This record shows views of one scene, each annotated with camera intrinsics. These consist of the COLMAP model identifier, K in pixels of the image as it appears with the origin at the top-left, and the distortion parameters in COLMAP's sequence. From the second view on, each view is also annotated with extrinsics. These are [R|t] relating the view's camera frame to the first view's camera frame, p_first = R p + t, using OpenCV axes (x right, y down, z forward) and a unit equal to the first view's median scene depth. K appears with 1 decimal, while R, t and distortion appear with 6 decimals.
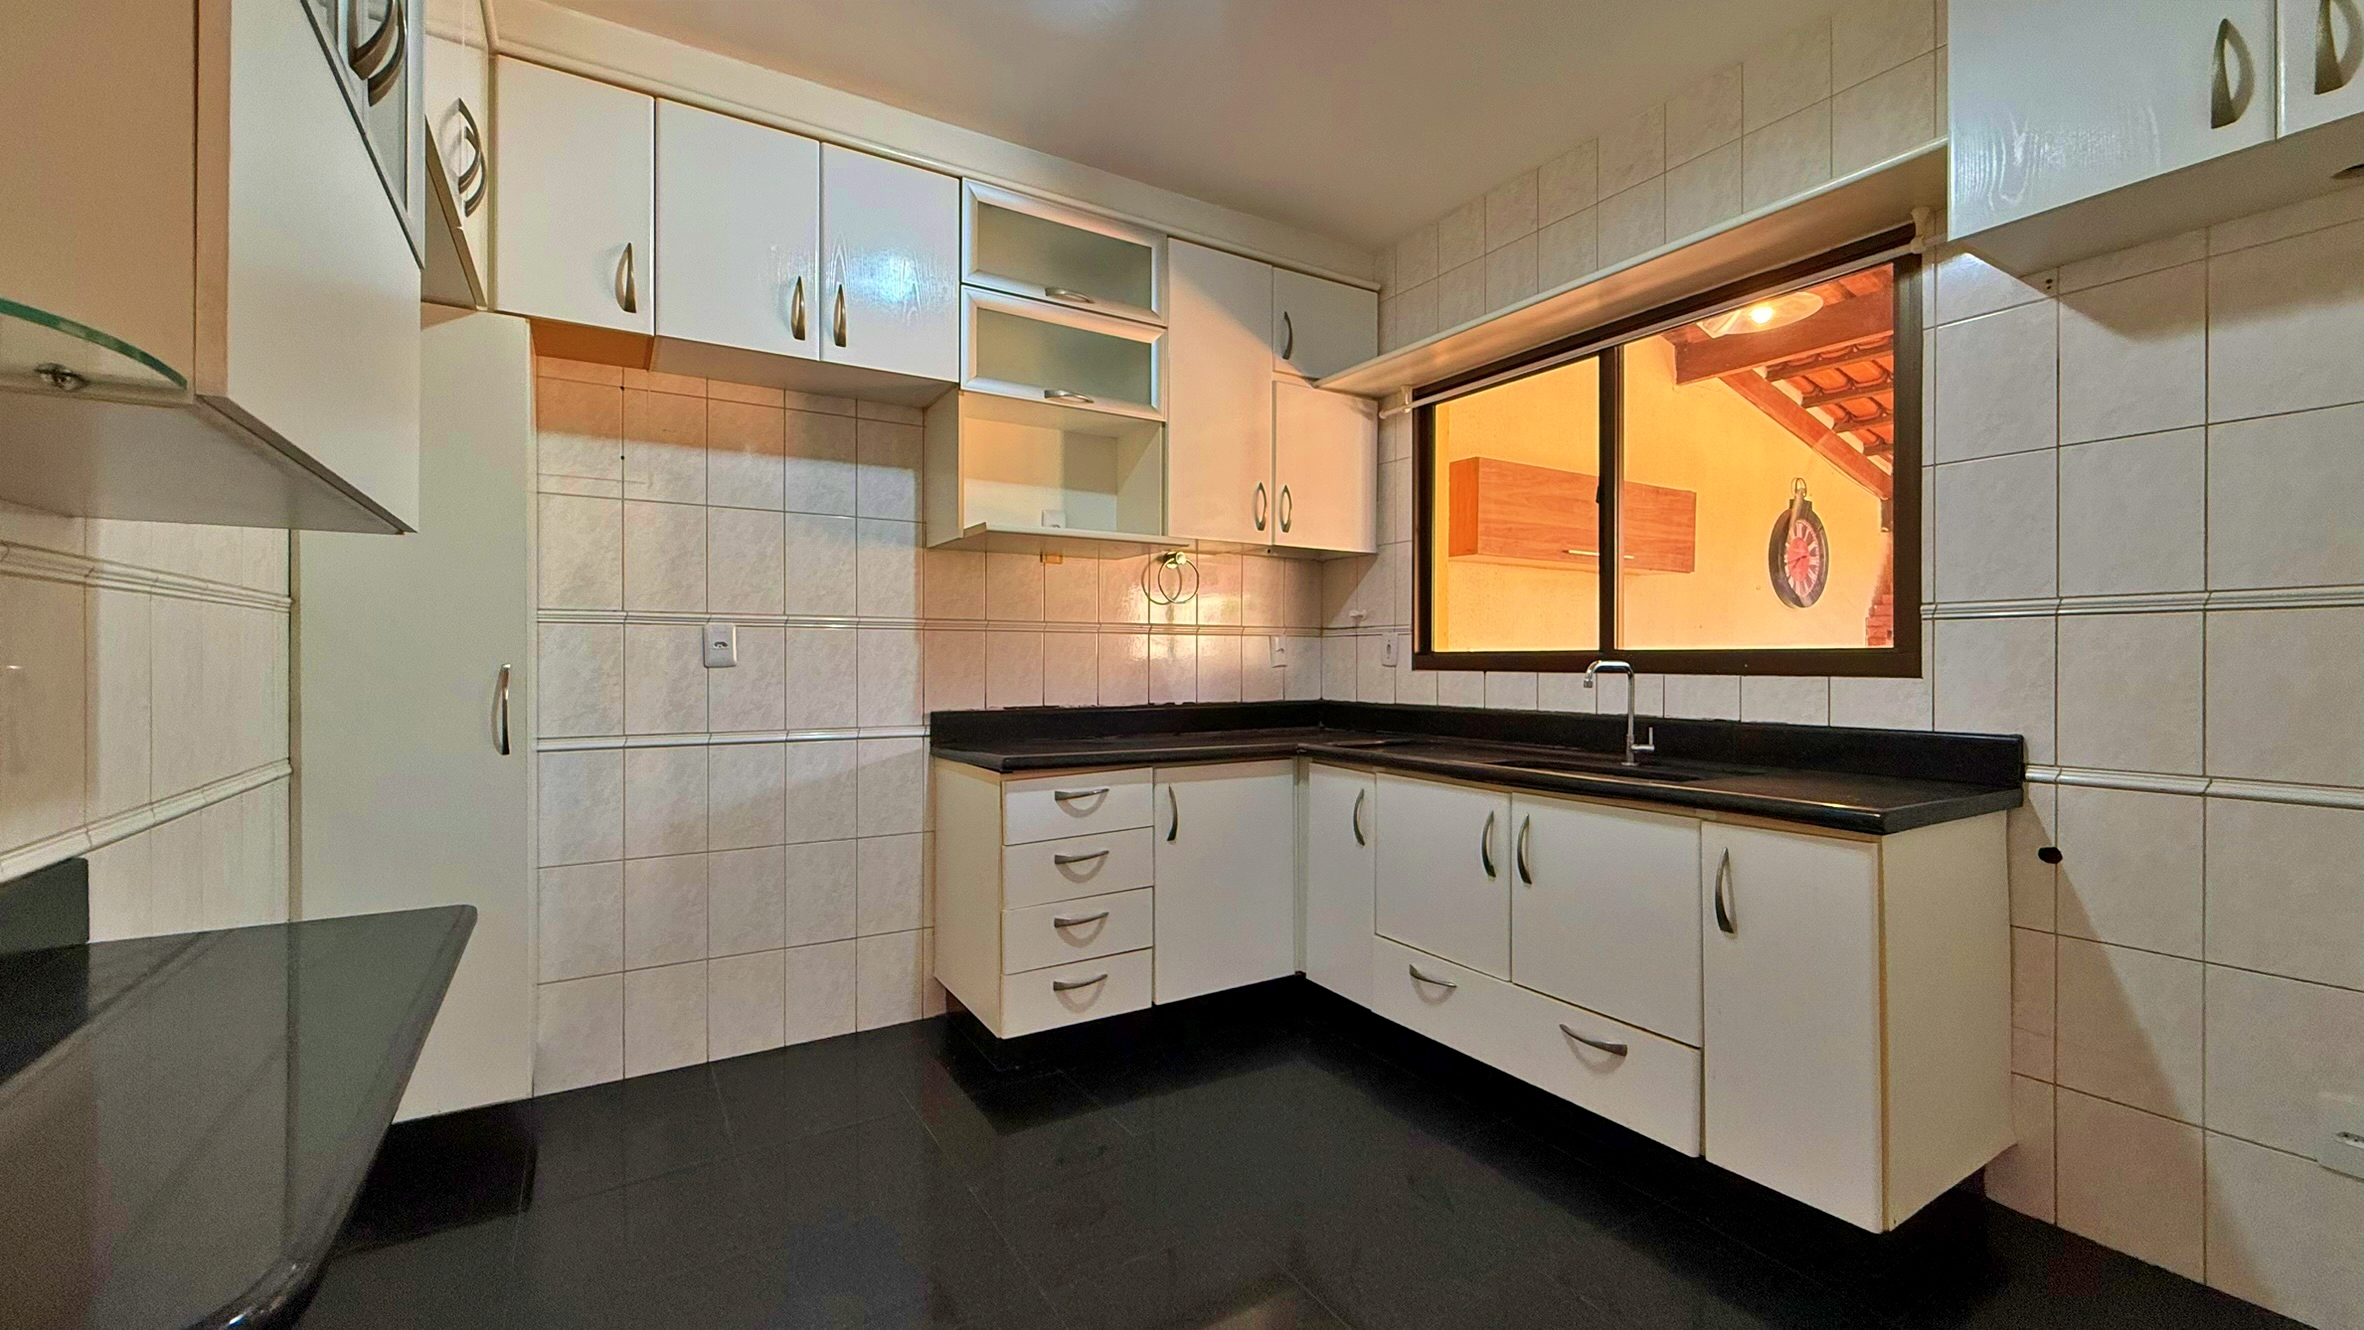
lens RADIAL K [[941.5, 0, 1180.8], [0, 941.5, 660.7], [0, 0, 1]] dist [-0.001976, 0.000381]
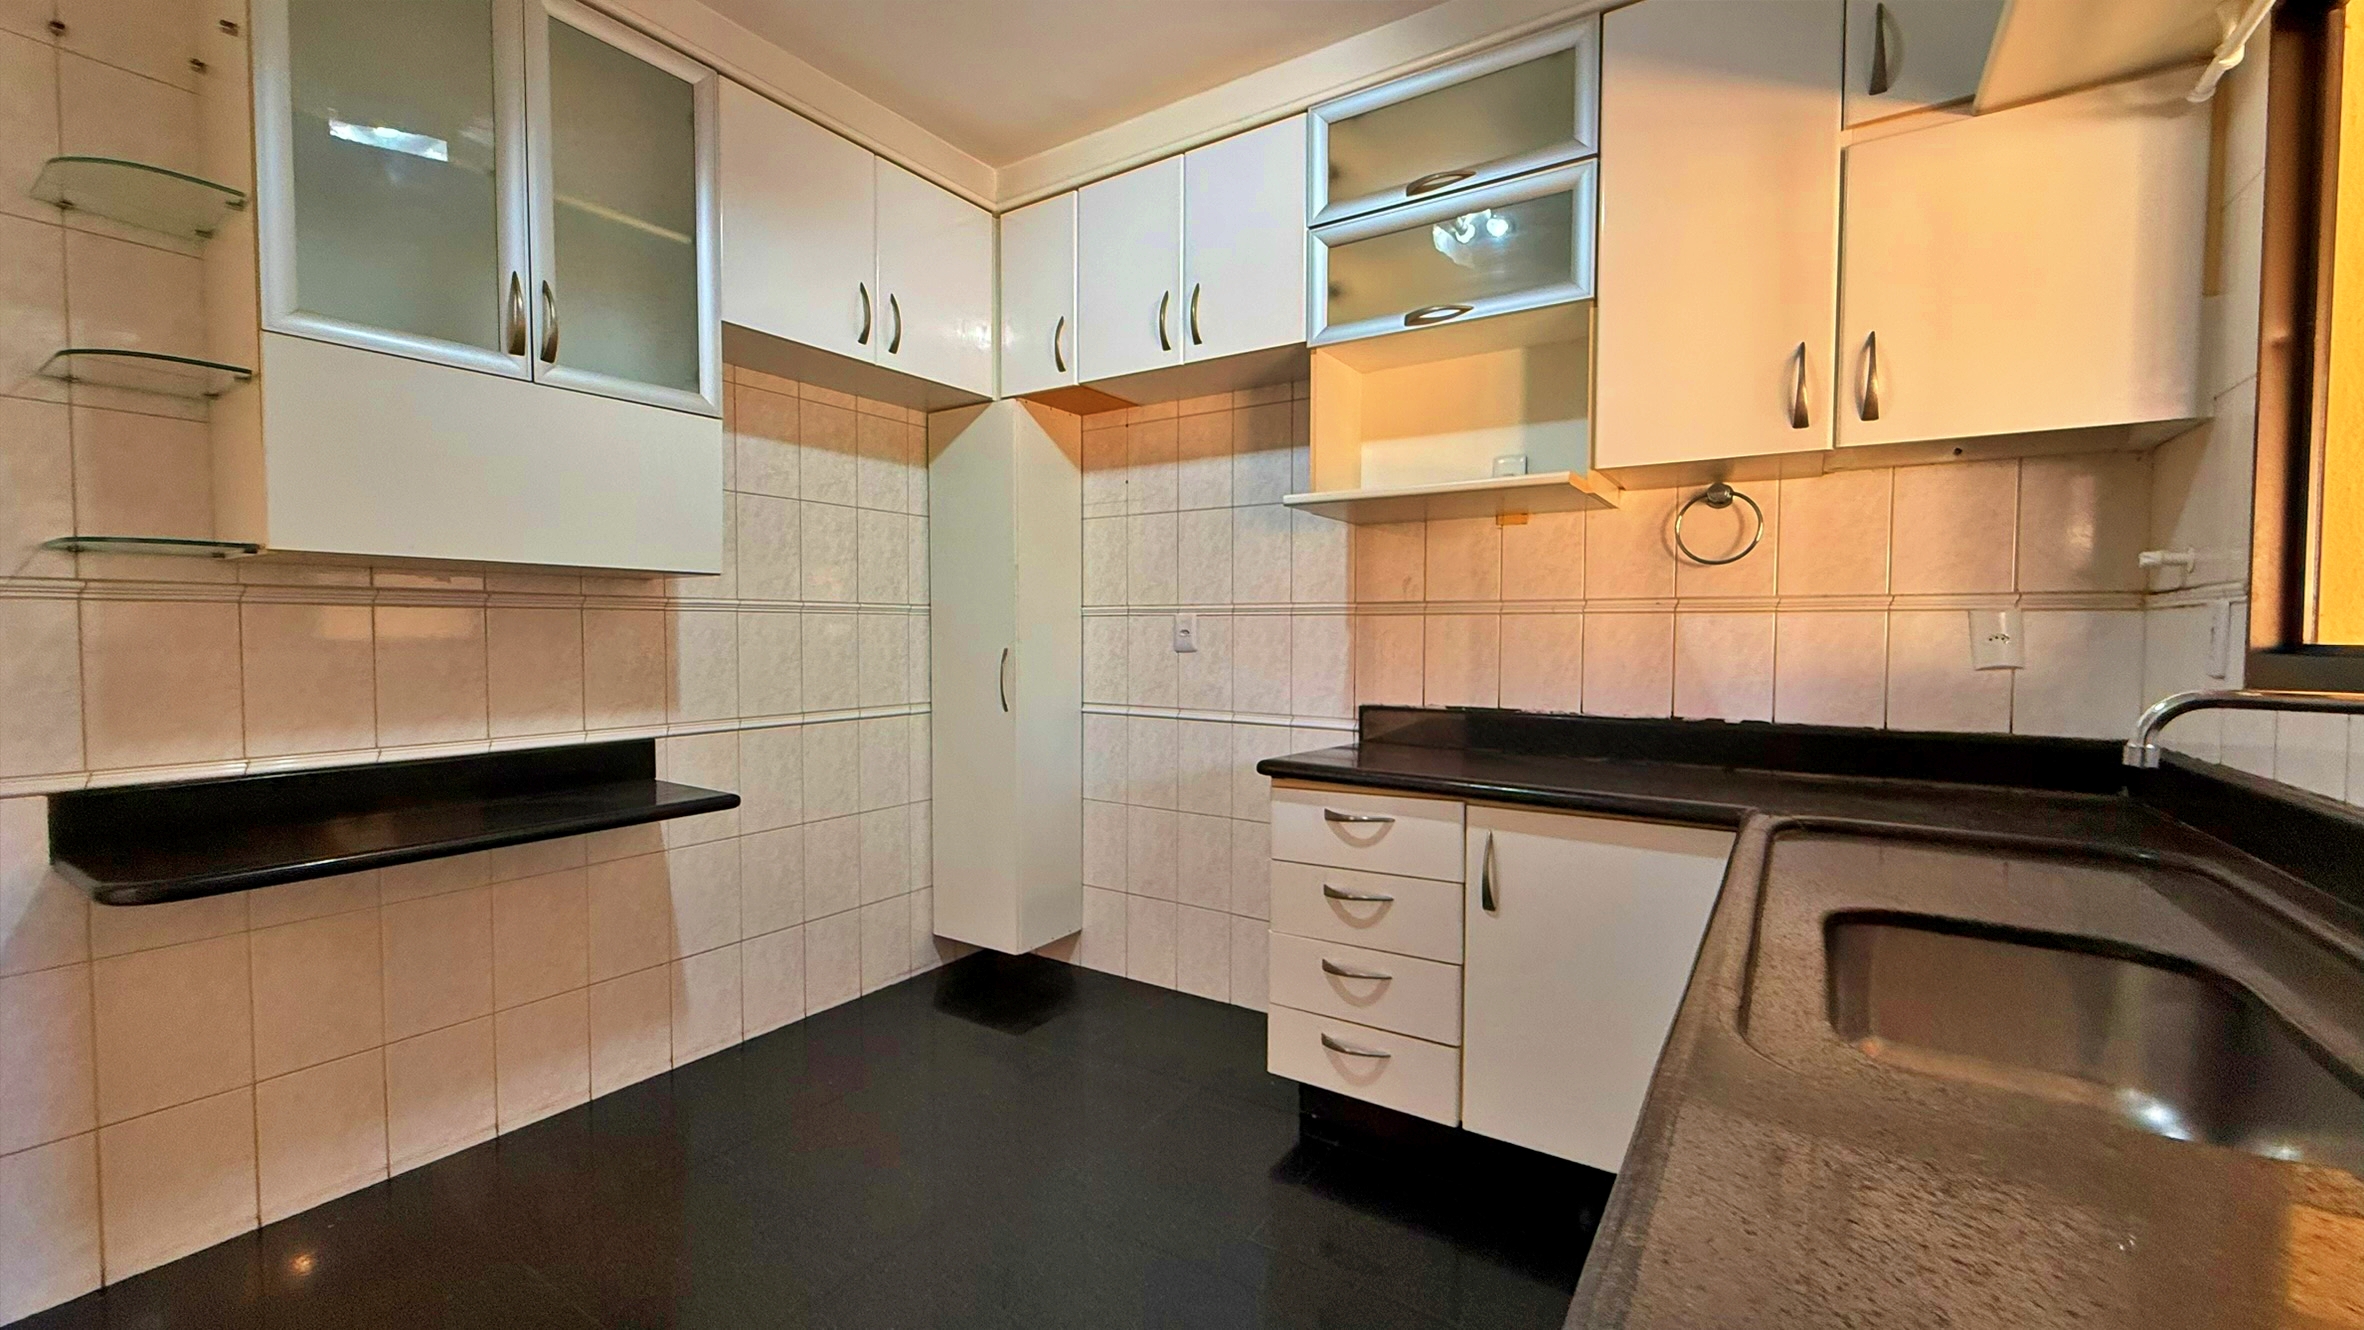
lens RADIAL K [[941.5, 0, 1182.3], [0, 941.5, 663.5], [0, 0, 1]] dist [-0.001976, 0.000381]
pose [[0.422640, 0.030697, -0.905777, 0.511125], [-0.004400, 0.999484, 0.031819, -0.014524], [0.906287, -0.009463, 0.422557, 0.483655]]
